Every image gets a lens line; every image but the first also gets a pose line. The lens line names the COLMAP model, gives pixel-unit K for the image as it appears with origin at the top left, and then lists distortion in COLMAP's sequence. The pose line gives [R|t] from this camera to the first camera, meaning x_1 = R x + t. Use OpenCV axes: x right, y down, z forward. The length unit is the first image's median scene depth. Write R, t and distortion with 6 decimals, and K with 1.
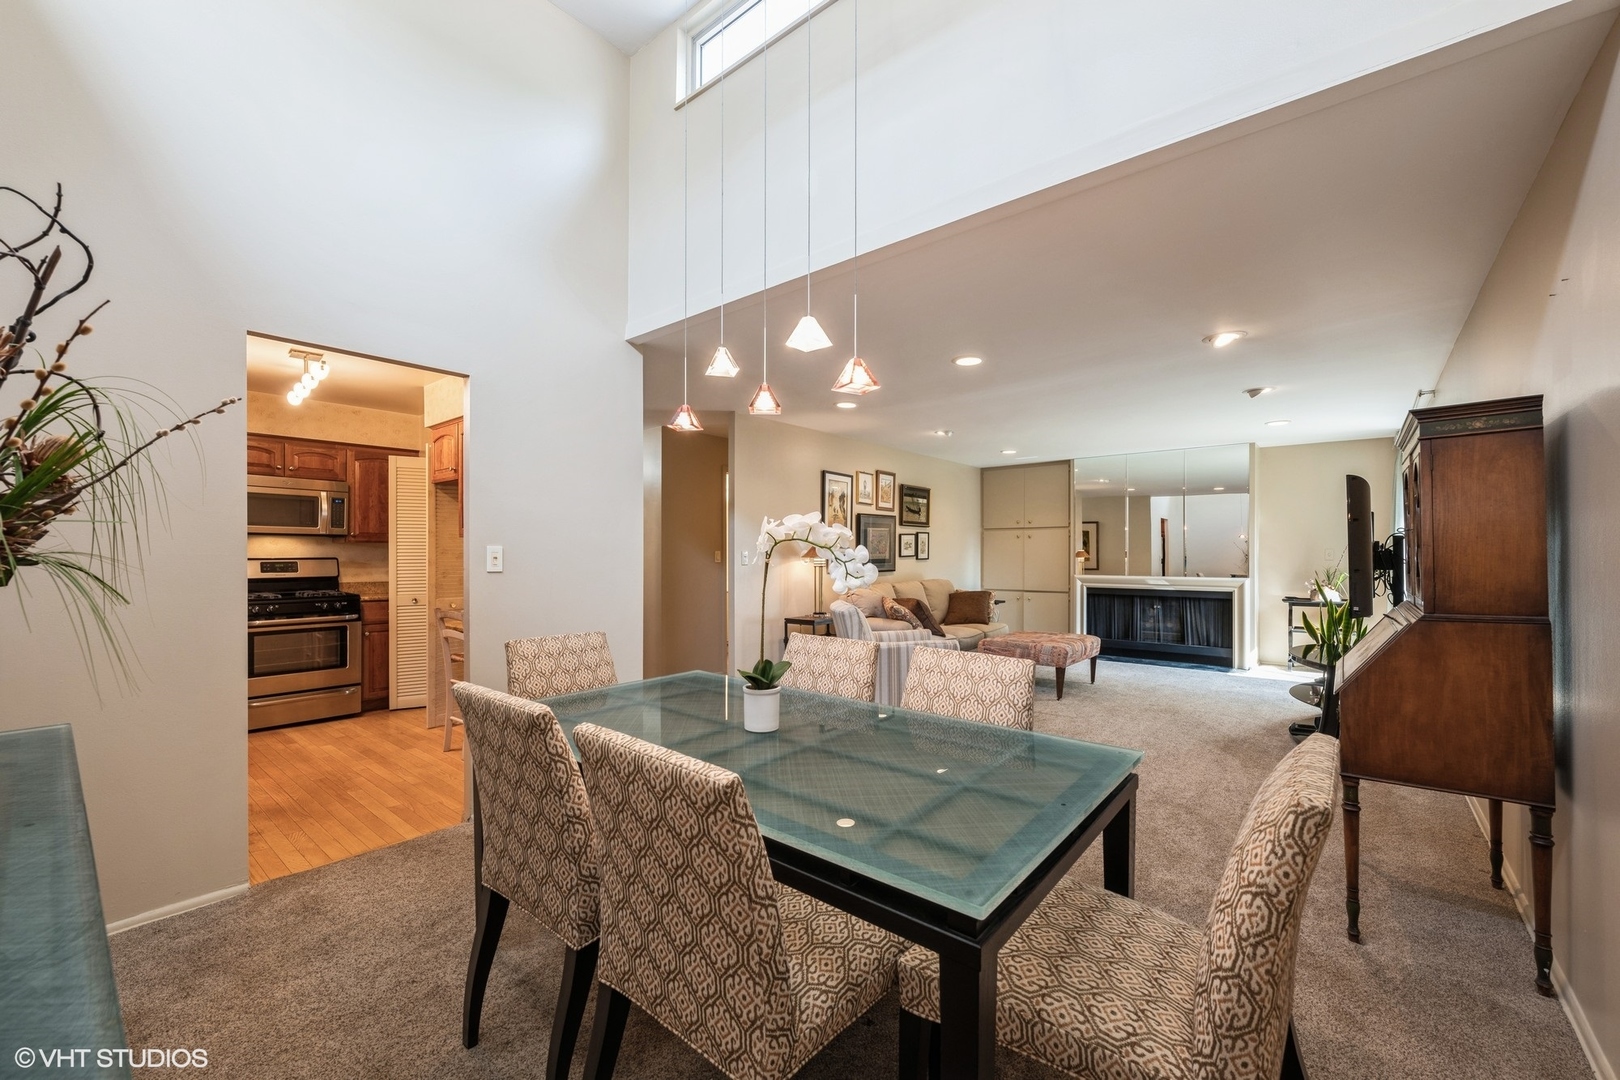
lens RADIAL K [[644.2, 0, 810.8], [0, 644.2, 556.7], [0, 0, 1]] dist [-0.001550, -0.000024]
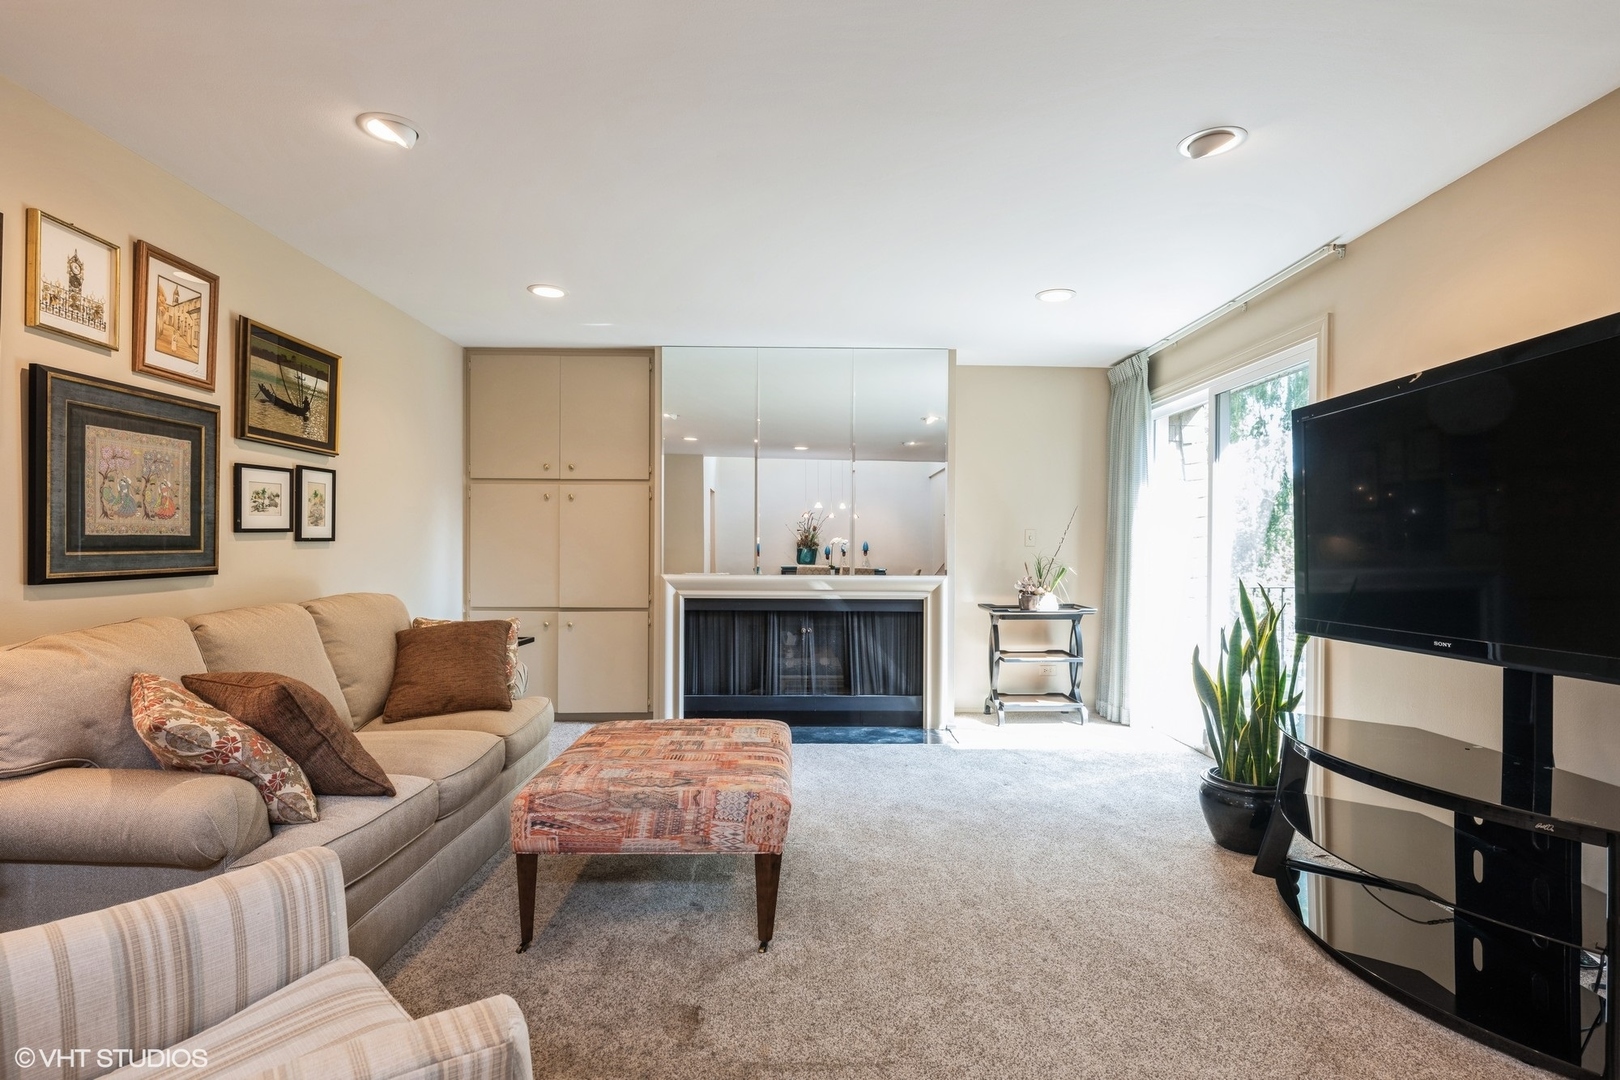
lens RADIAL K [[817.8, 0, 813.4], [0, 817.8, 550.8], [0, 0, 1]] dist [0.002092, -0.000588]
pose [[0.760760, 0.000504, 0.649033, 0.089704], [-0.003375, 0.999989, 0.003180, 0.007712], [-0.649024, -0.004609, 0.760754, 0.476816]]
